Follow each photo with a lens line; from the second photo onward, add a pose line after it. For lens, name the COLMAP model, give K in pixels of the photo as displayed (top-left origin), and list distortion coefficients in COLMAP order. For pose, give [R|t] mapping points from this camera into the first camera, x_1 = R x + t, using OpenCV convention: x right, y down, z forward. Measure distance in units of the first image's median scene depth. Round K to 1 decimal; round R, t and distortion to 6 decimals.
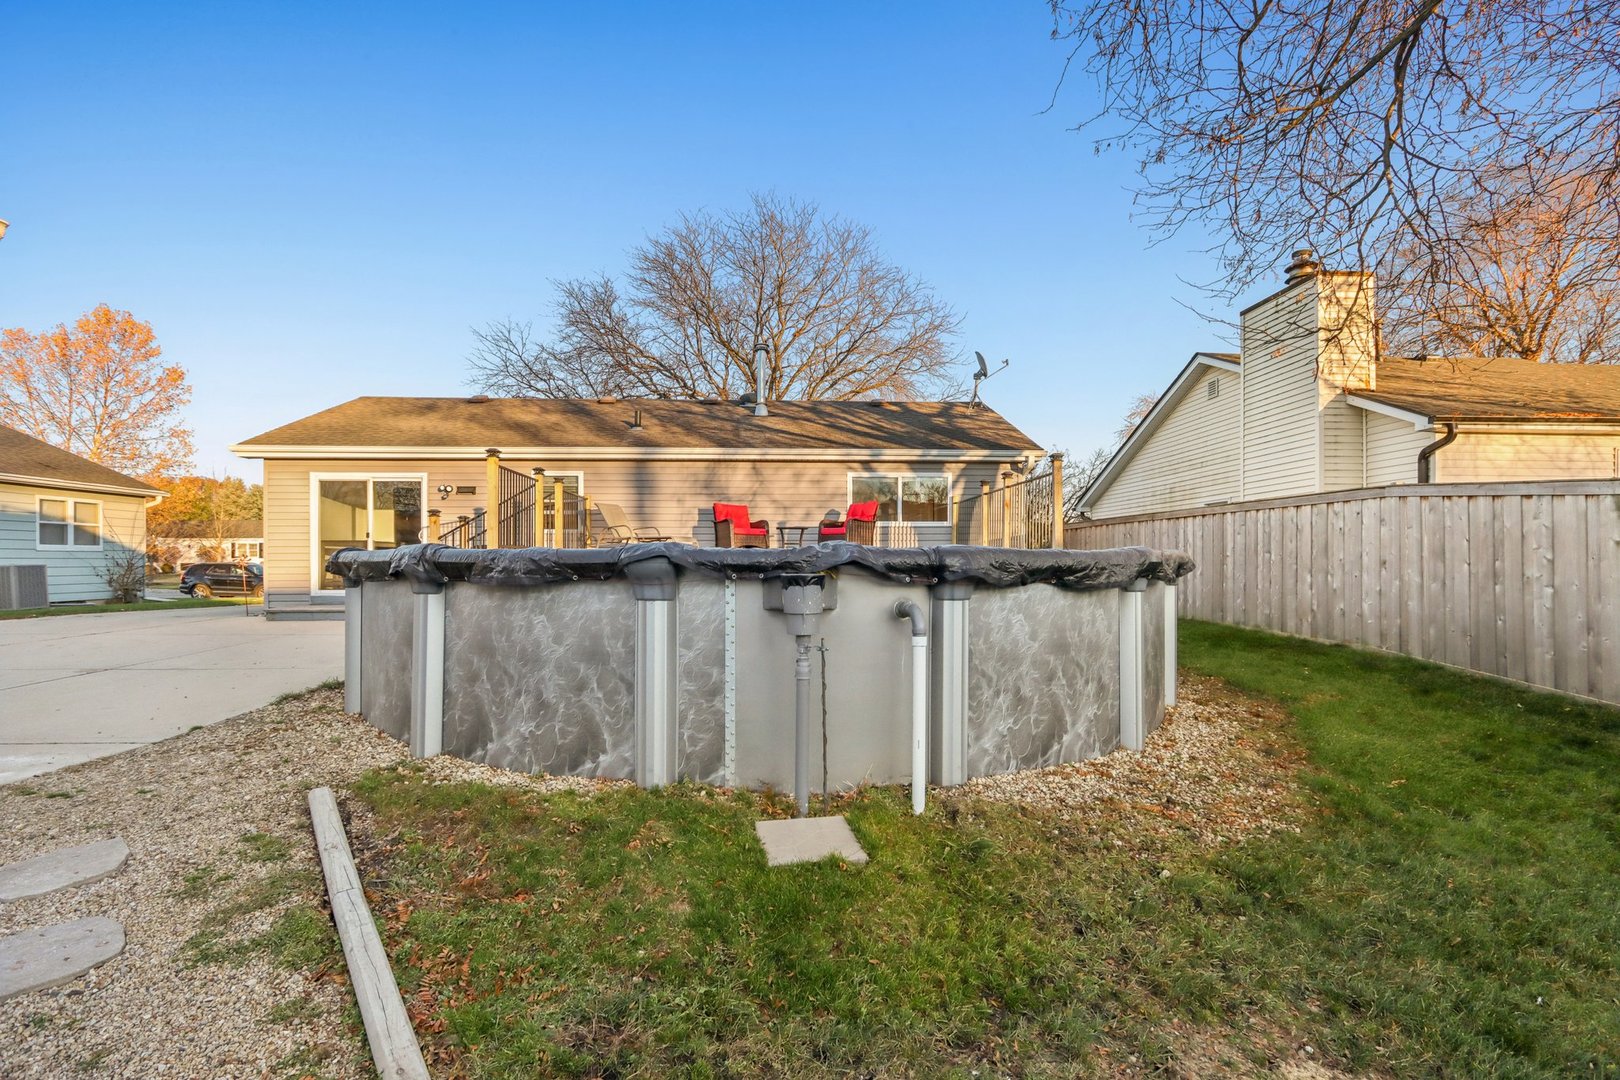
lens RADIAL K [[765.3, 0, 828.9], [0, 765.3, 545.7], [0, 0, 1]] dist [-0.000798, 0.000491]
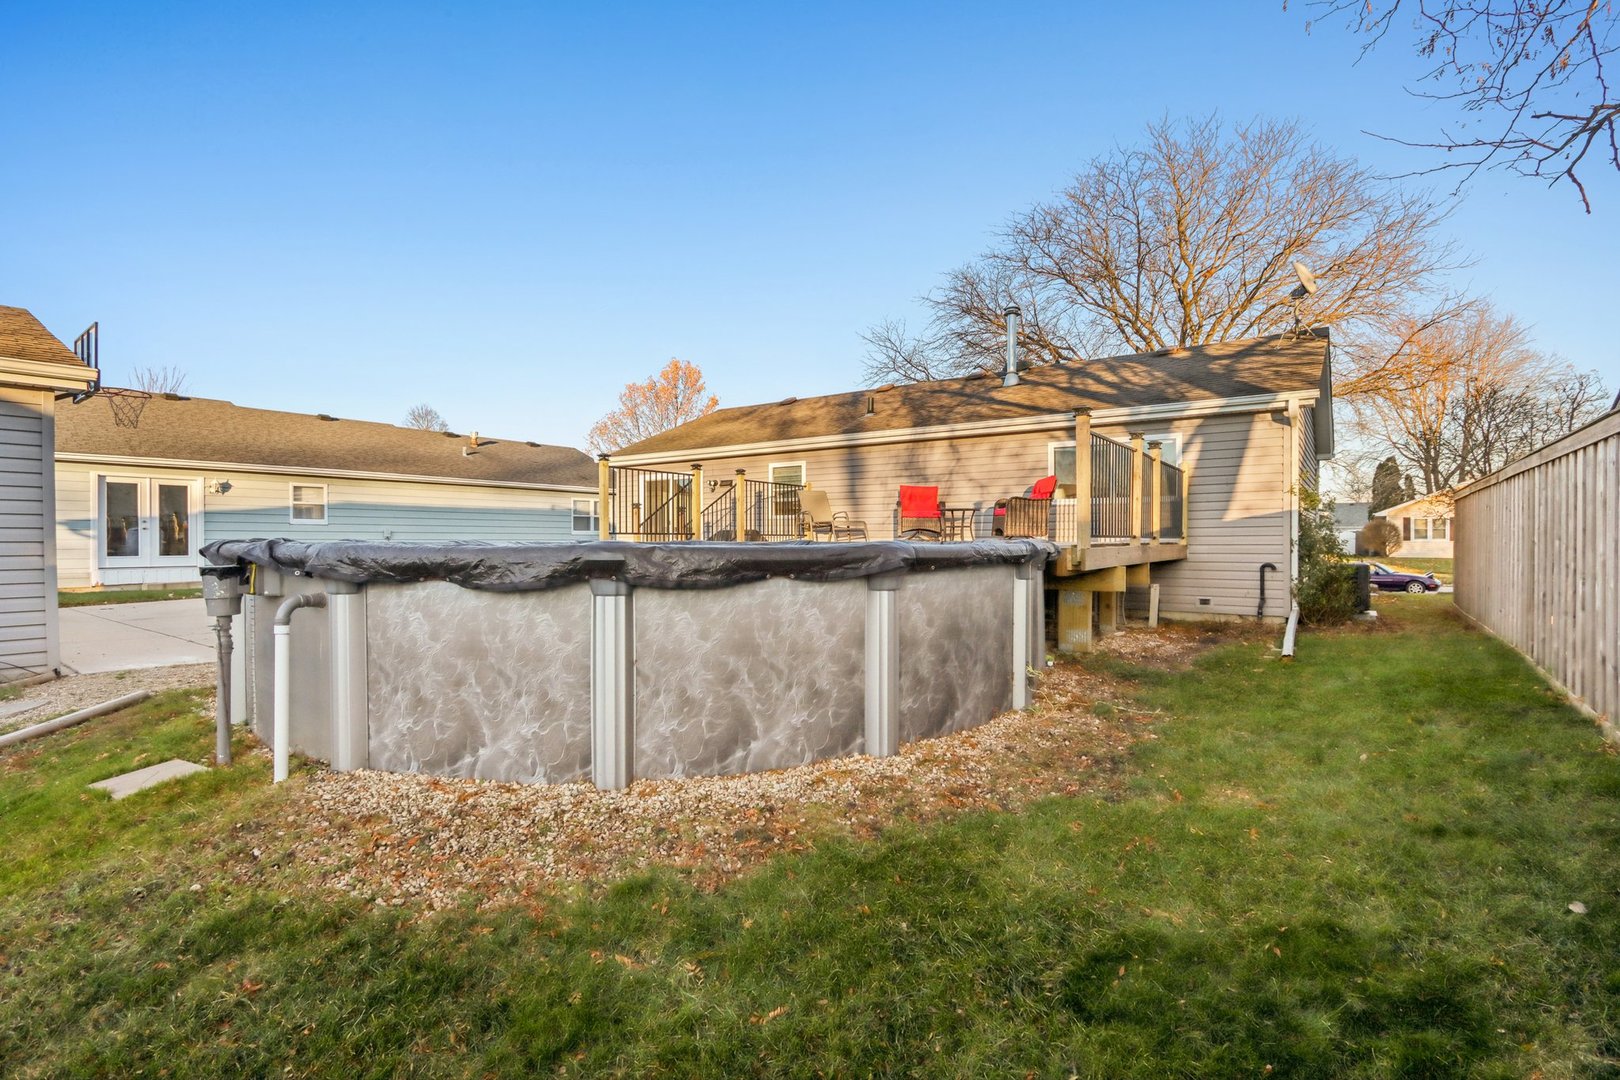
lens RADIAL K [[765.3, 0, 828.9], [0, 765.3, 545.7], [0, 0, 1]] dist [-0.000798, 0.000491]
pose [[0.775369, 0.007228, -0.631467, 0.380240], [0.010719, 0.999640, 0.024605, -0.003611], [0.631418, -0.025846, 0.775012, 0.176551]]
